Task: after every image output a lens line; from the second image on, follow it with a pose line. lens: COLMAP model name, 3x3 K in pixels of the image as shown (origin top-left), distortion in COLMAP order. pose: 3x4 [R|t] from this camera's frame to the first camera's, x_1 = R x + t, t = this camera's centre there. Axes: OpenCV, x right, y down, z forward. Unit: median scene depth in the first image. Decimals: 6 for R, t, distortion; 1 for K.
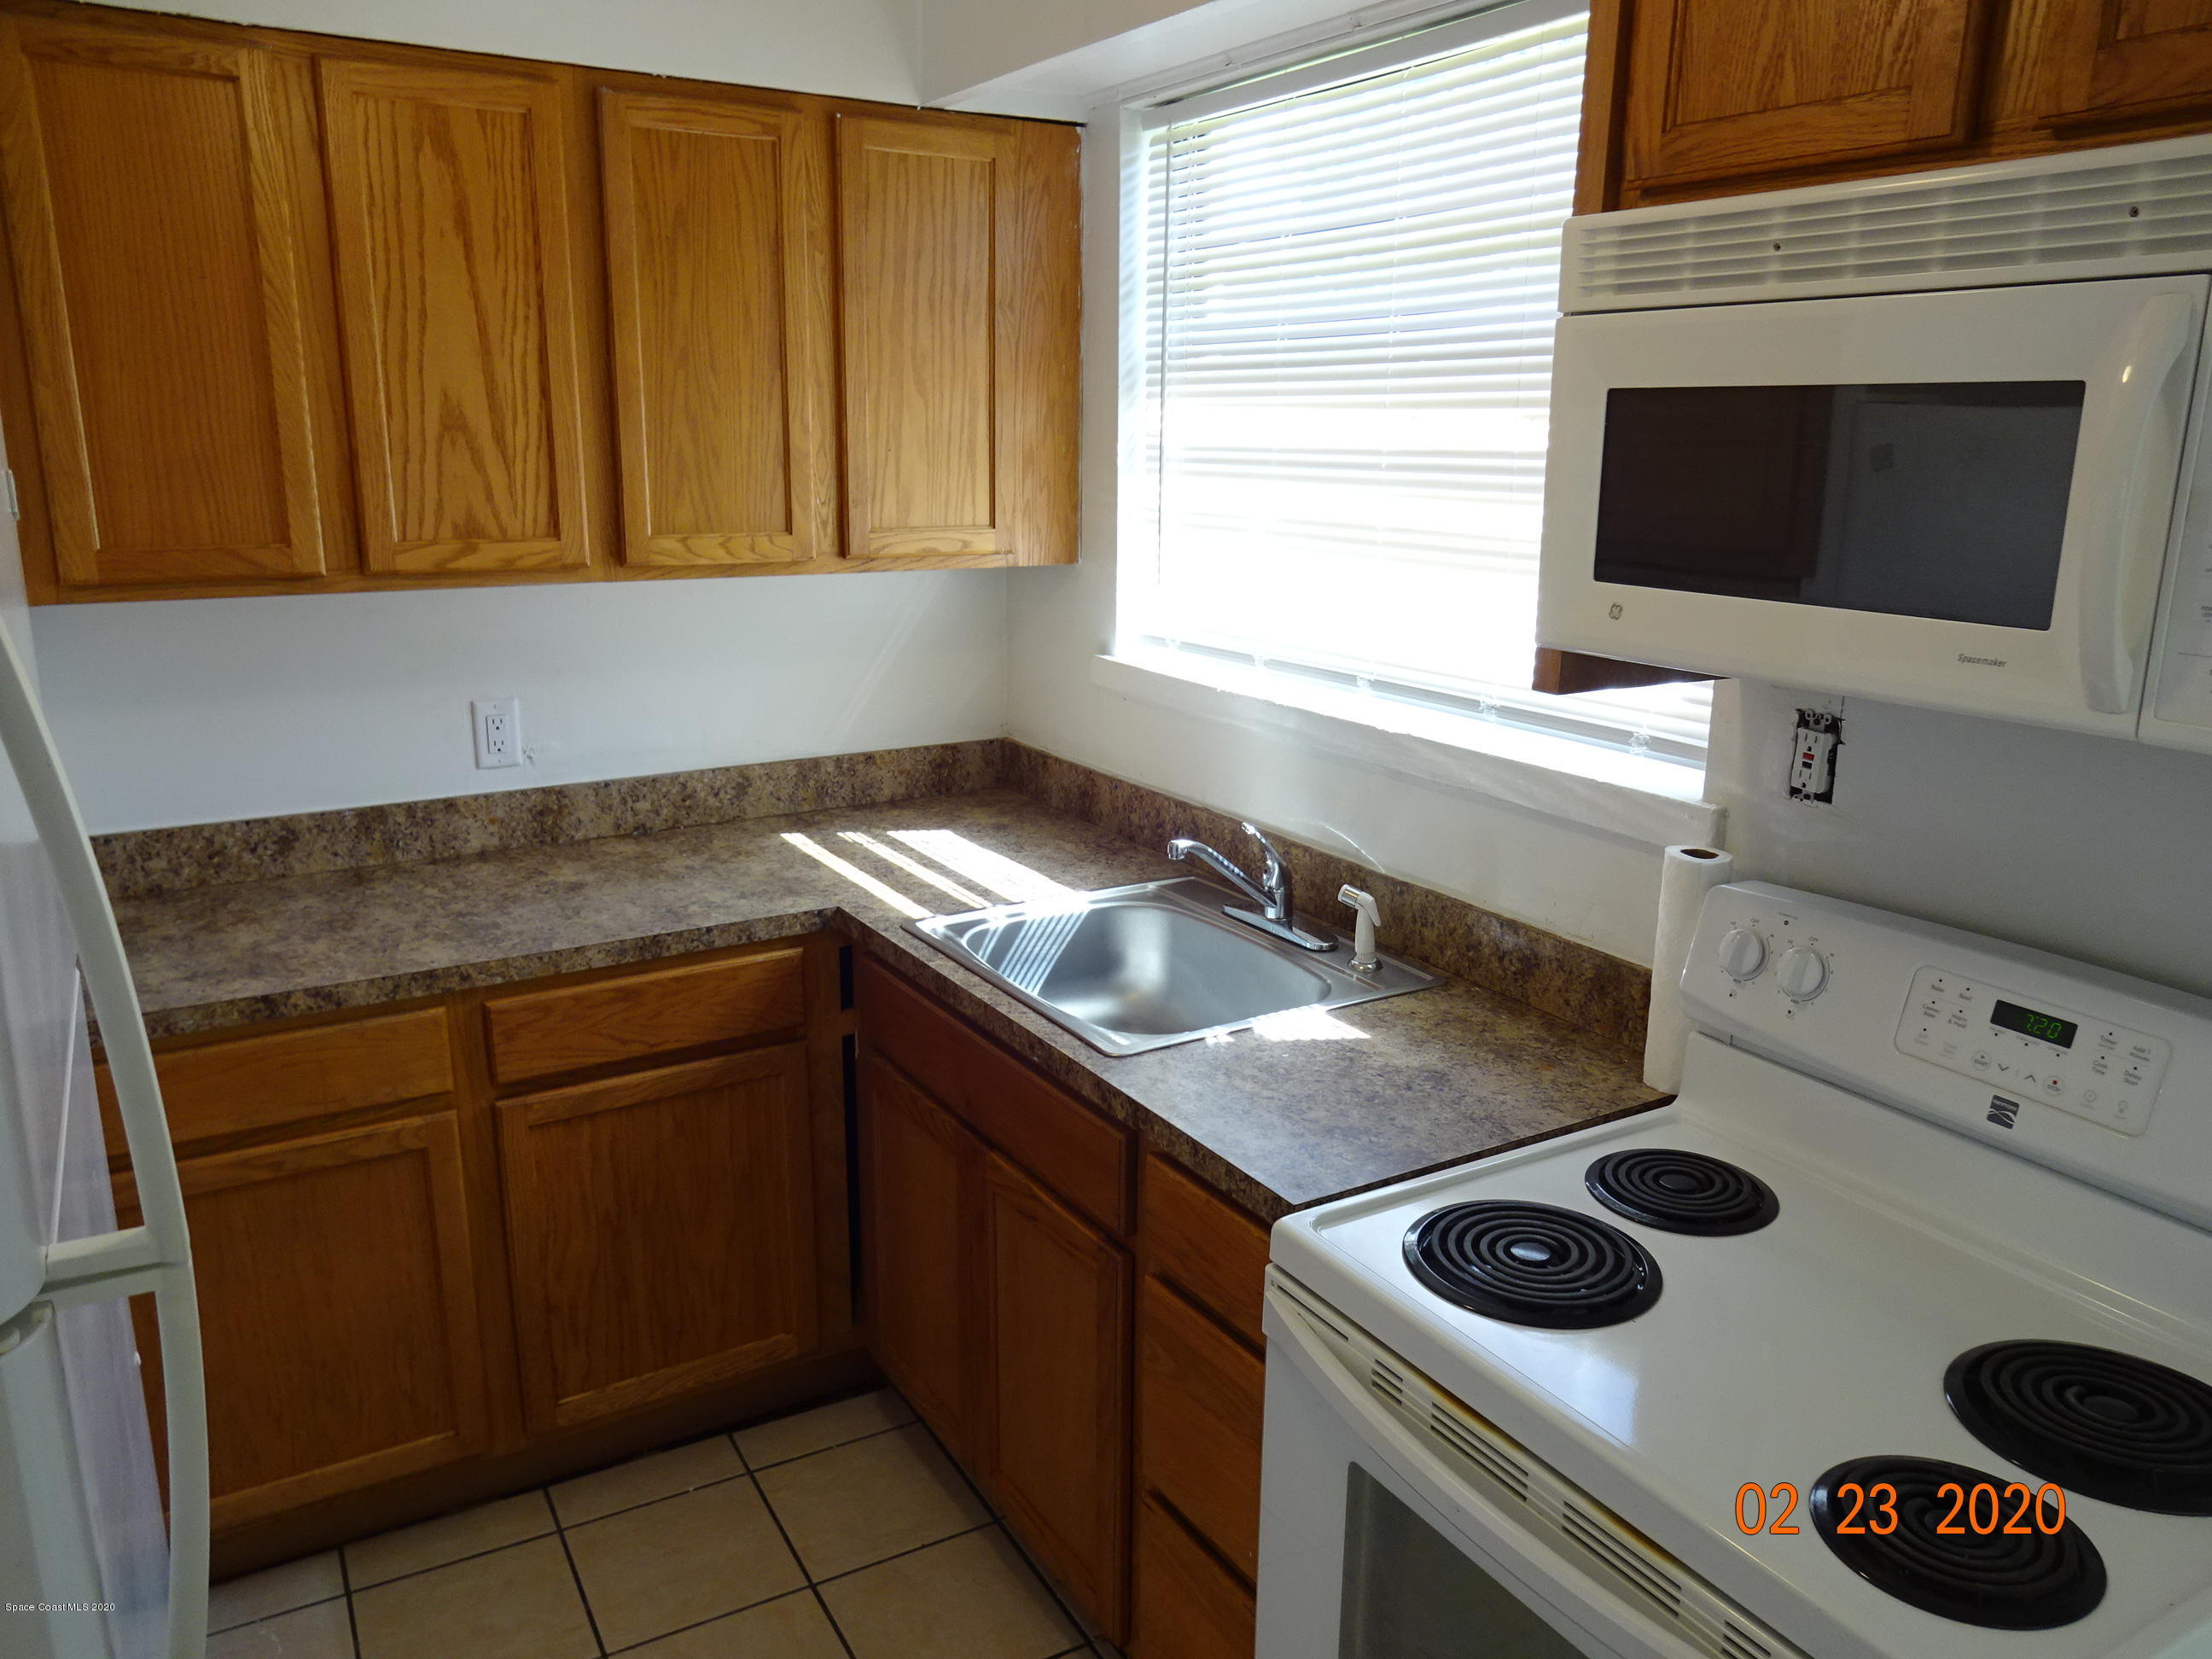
lens RADIAL K [[1630.0, 0, 1114.6], [0, 1630.0, 843.9], [0, 0, 1]] dist [-0.002150, 0.004589]
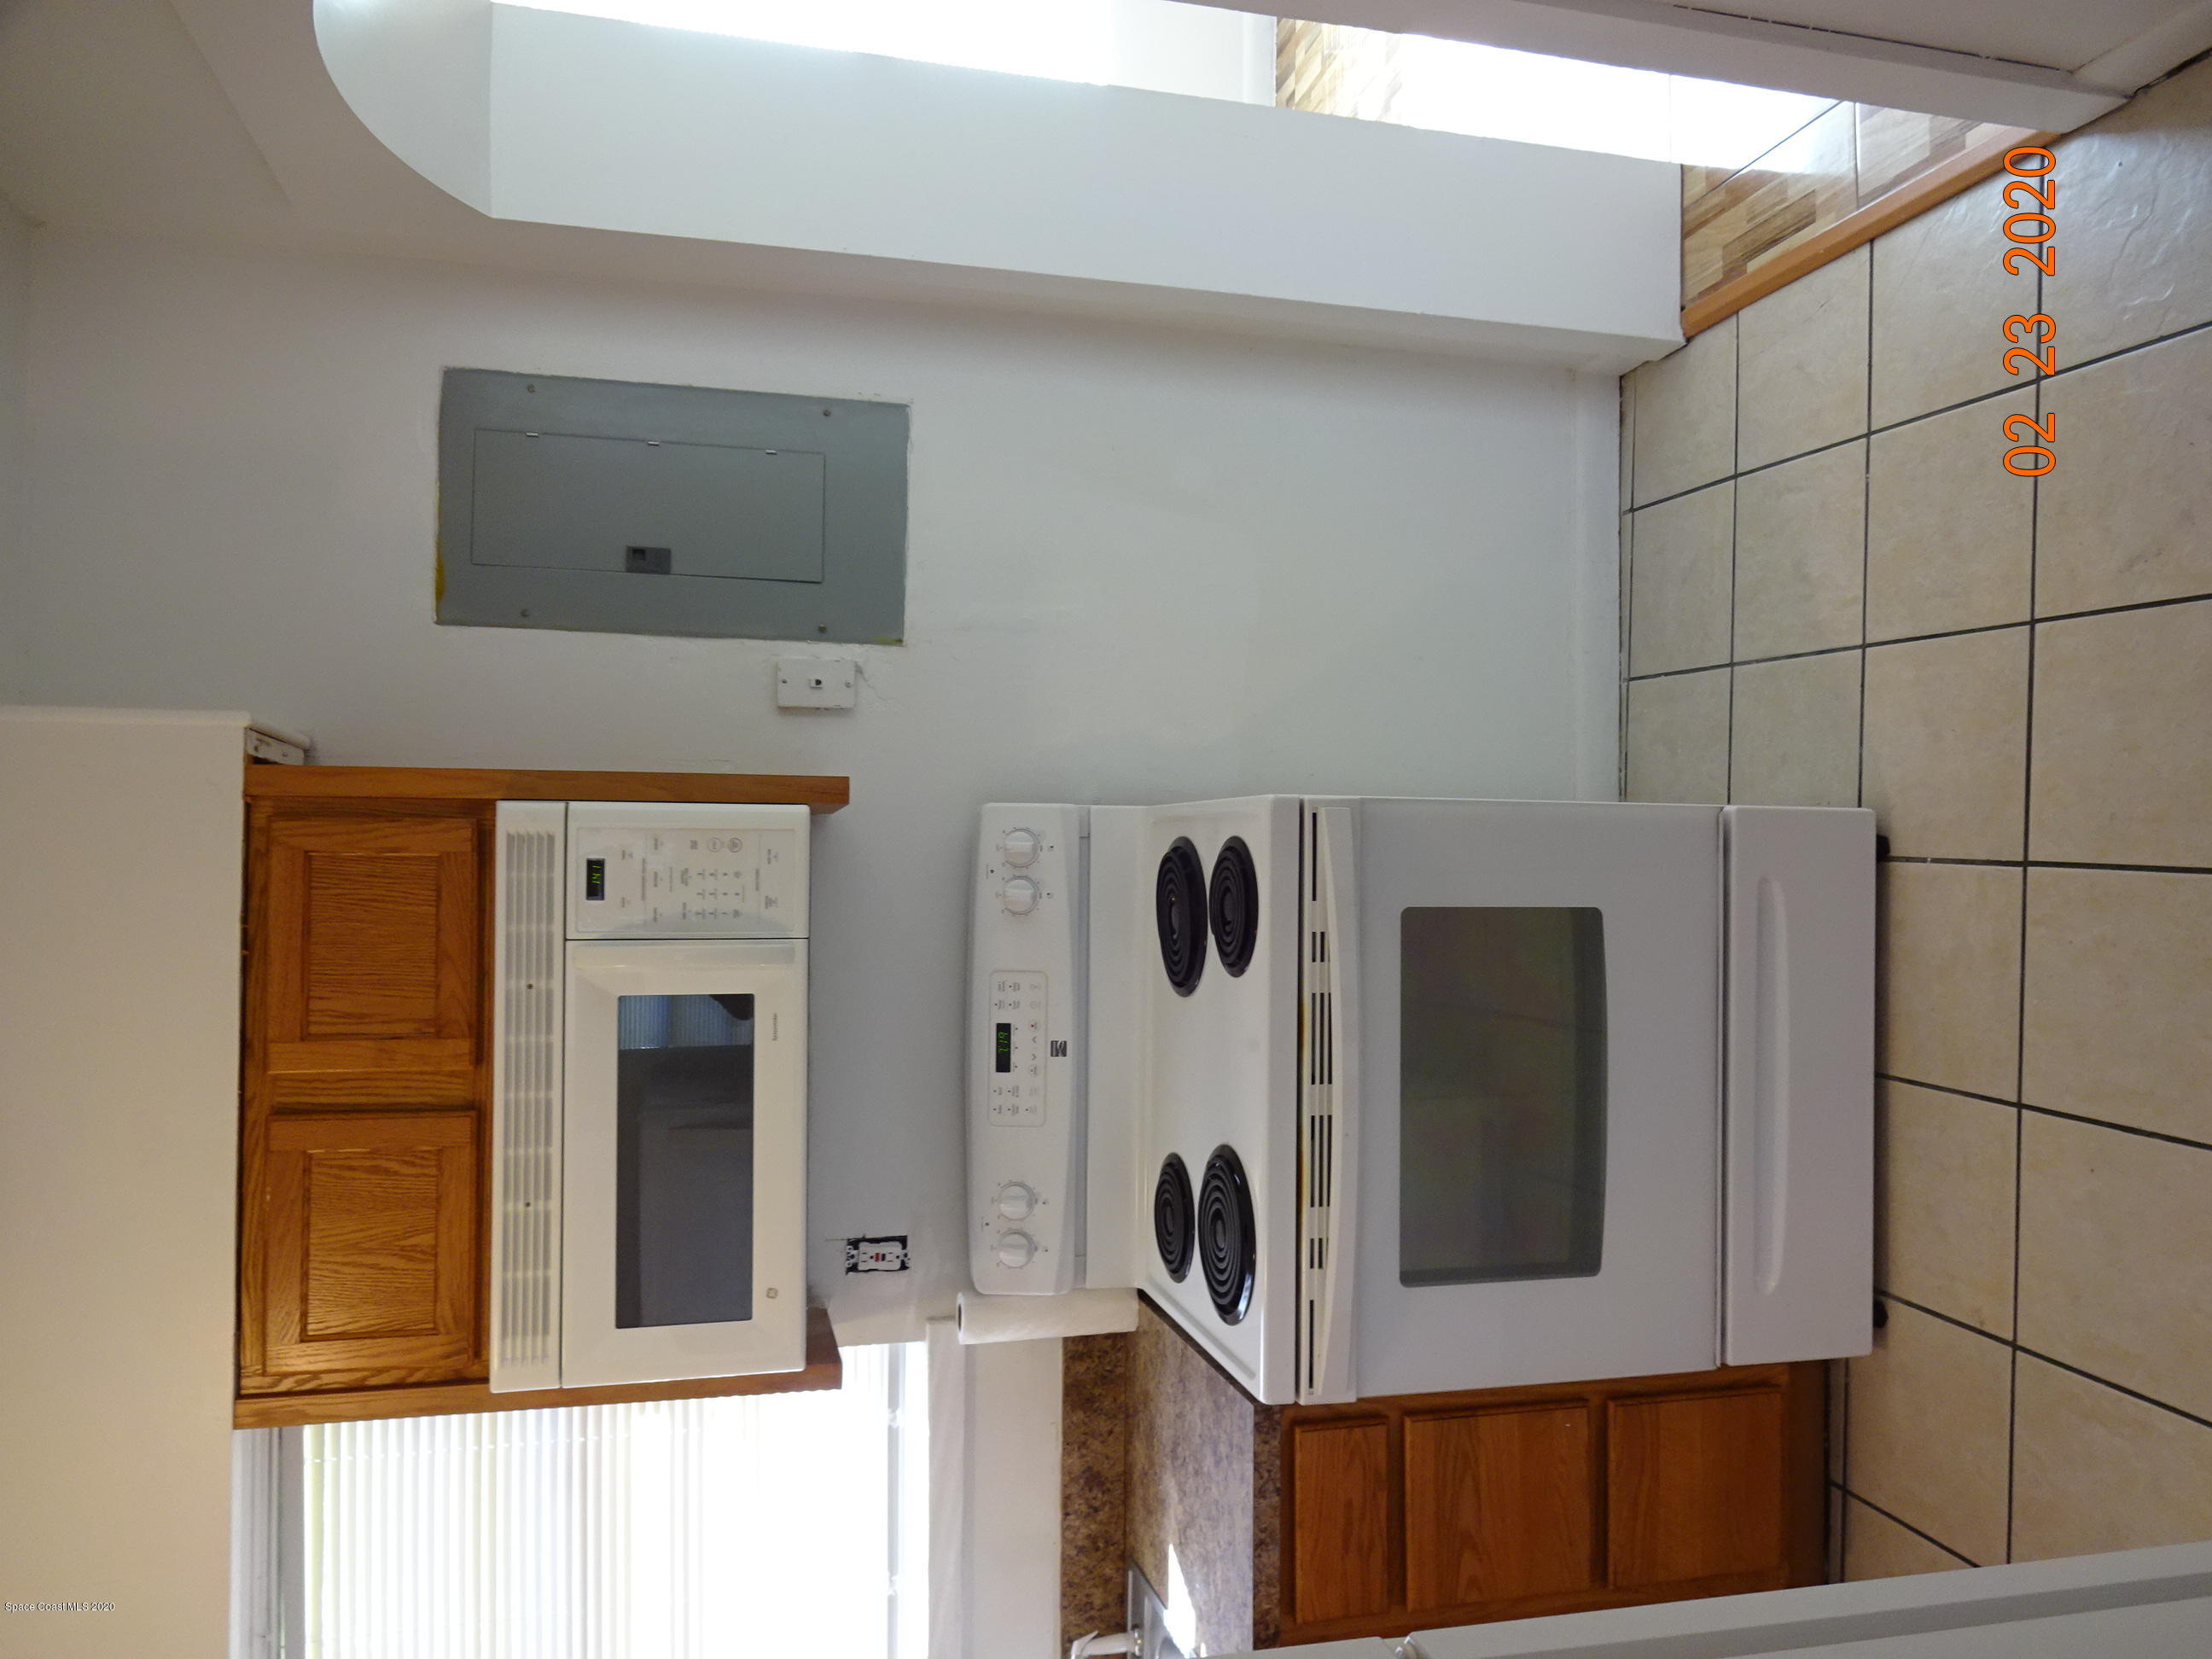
lens RADIAL K [[1630.0, 0, 1114.6], [0, 1630.0, 843.9], [0, 0, 1]] dist [-0.002150, 0.004589]
pose [[-0.222611, -0.513636, 0.828627, -0.440486], [0.968855, -0.211119, 0.129418, 0.028223], [0.108465, 0.831629, 0.544636, -0.047603]]
